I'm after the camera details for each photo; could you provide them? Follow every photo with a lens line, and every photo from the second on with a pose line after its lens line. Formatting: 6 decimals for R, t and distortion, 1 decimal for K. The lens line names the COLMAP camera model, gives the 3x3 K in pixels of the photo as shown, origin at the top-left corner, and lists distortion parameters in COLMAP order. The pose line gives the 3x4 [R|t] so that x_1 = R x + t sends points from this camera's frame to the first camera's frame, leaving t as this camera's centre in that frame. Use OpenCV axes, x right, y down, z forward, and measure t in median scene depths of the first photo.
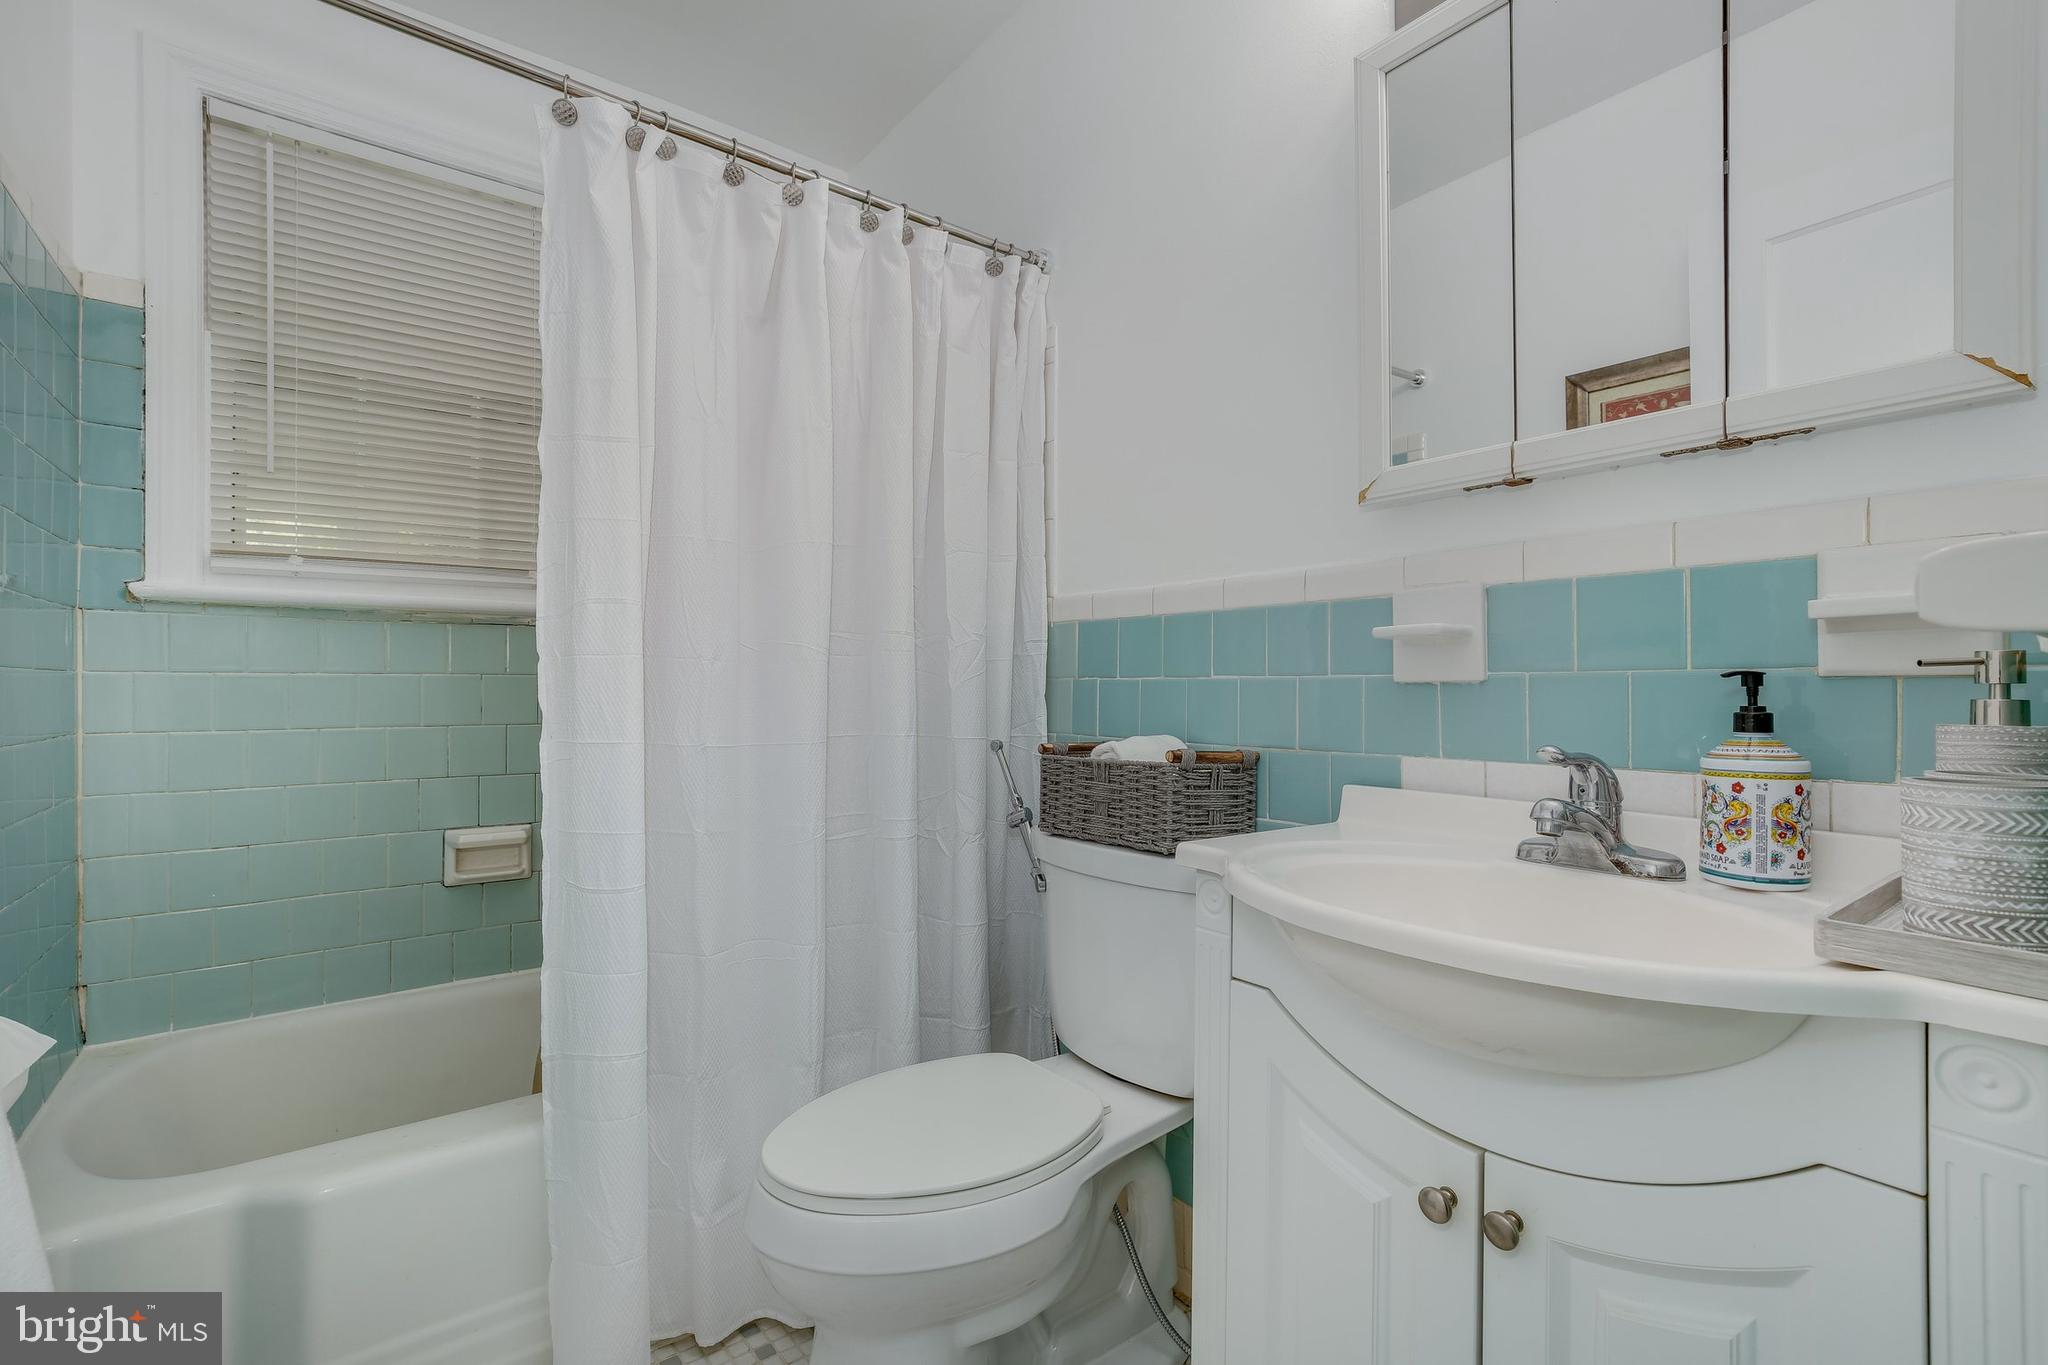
lens RADIAL K [[929.7, 0, 1023.5], [0, 929.7, 684.2], [0, 0, 1]] dist [-0.022372, 0.000381]
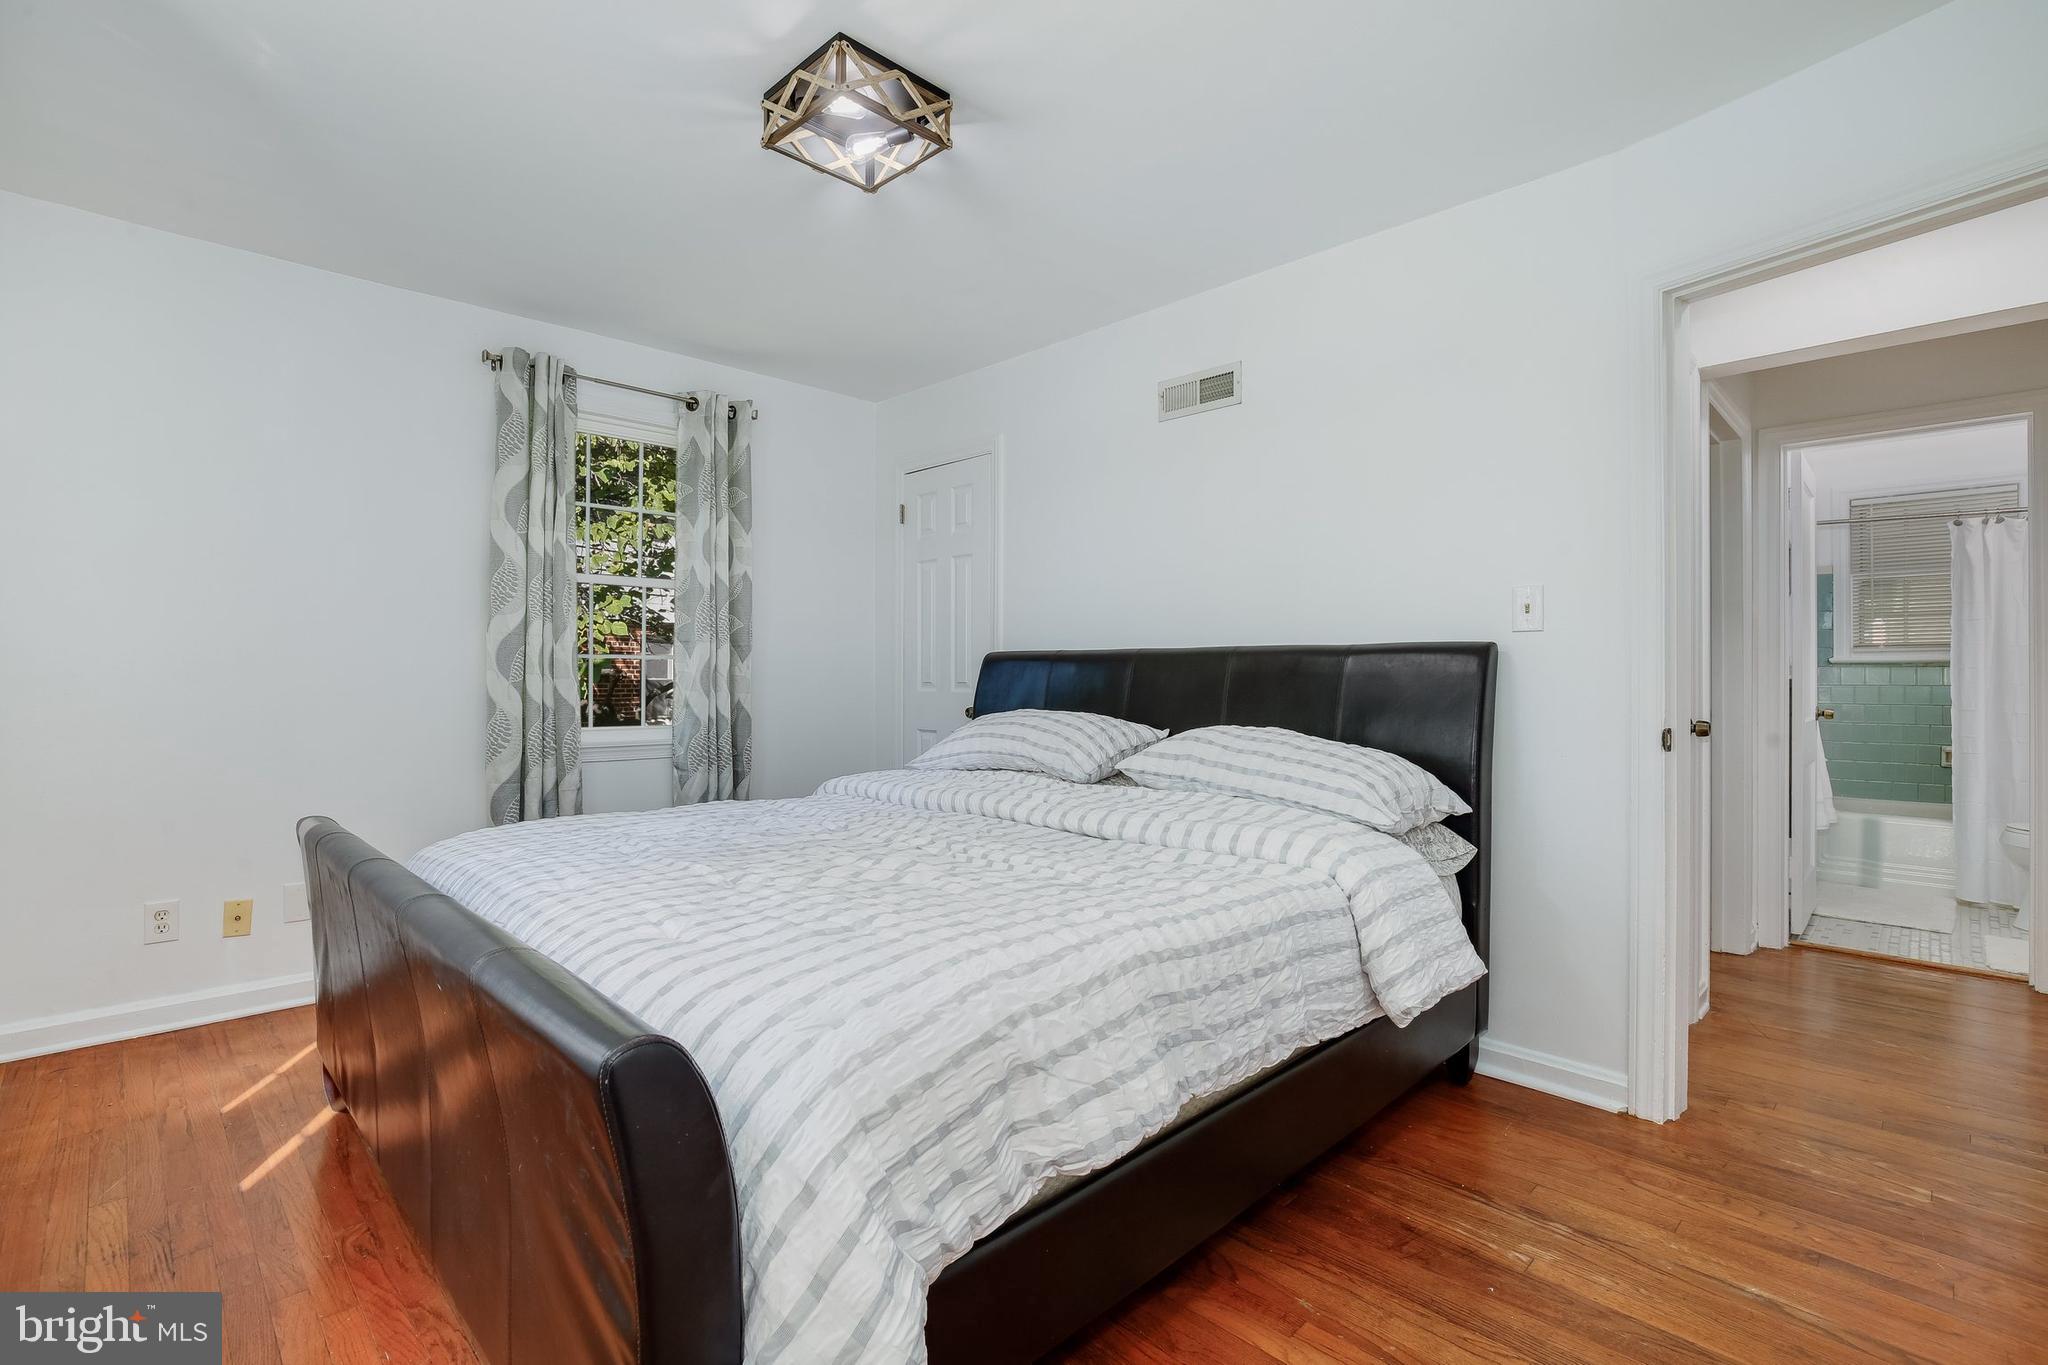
lens RADIAL K [[938.0, 0, 1022.0], [0, 938.0, 679.6], [0, 0, 1]] dist [-0.023248, 0.004803]
pose [[0.117047, 0.001729, -0.993125, 2.198665], [0.010405, 0.999941, 0.002967, -0.081629], [0.993072, -0.010681, 0.117022, -2.523763]]
